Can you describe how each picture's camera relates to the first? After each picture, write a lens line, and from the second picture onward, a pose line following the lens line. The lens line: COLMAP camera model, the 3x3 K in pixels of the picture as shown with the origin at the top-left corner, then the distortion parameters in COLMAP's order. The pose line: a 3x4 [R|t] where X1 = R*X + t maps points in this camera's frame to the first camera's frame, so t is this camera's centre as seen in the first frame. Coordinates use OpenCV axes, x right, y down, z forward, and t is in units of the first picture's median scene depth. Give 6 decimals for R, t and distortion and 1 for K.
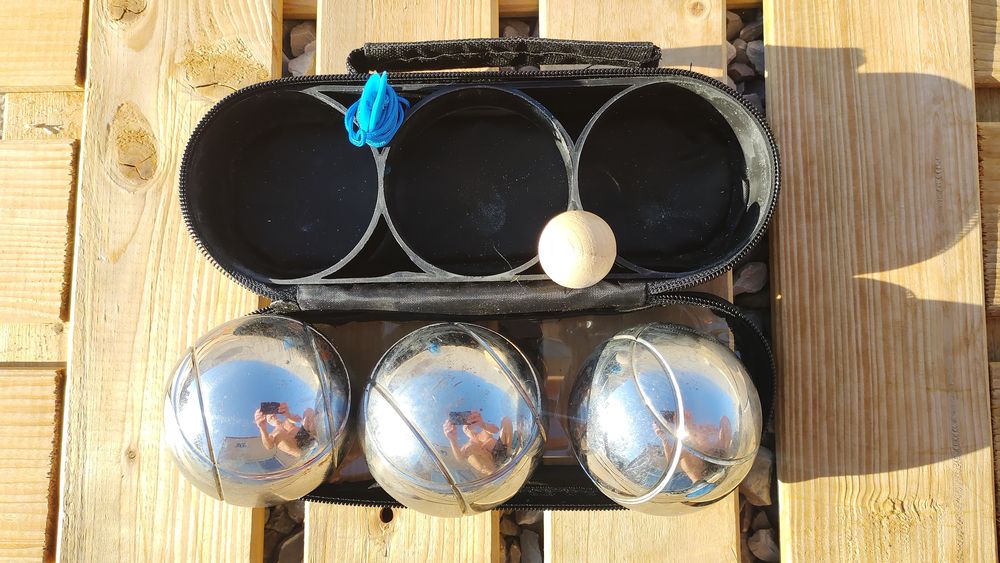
lens RADIAL K [[771.0, 0, 500.0], [0, 771.0, 281.5], [0, 0, 1]] dist [0.017842, -0.052349]
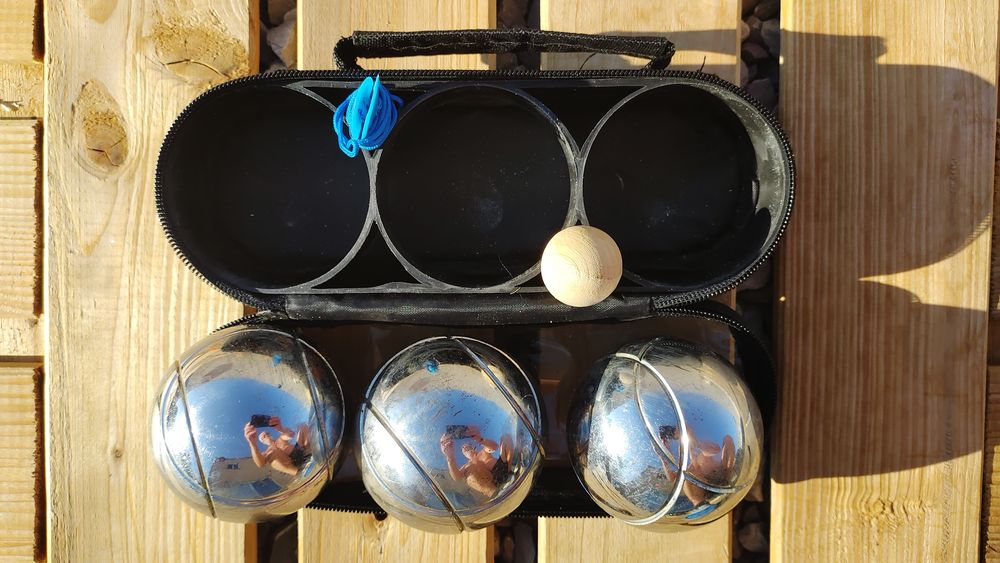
lens RADIAL K [[780.4, 0, 500.0], [0, 780.4, 281.5], [0, 0, 1]] dist [0.001394, -0.035278]
pose [[0.999497, 0.004295, 0.031419, -0.026641], [-0.008348, 0.991476, 0.130018, -0.127582], [-0.030592, -0.130215, 0.991014, 0.038051]]
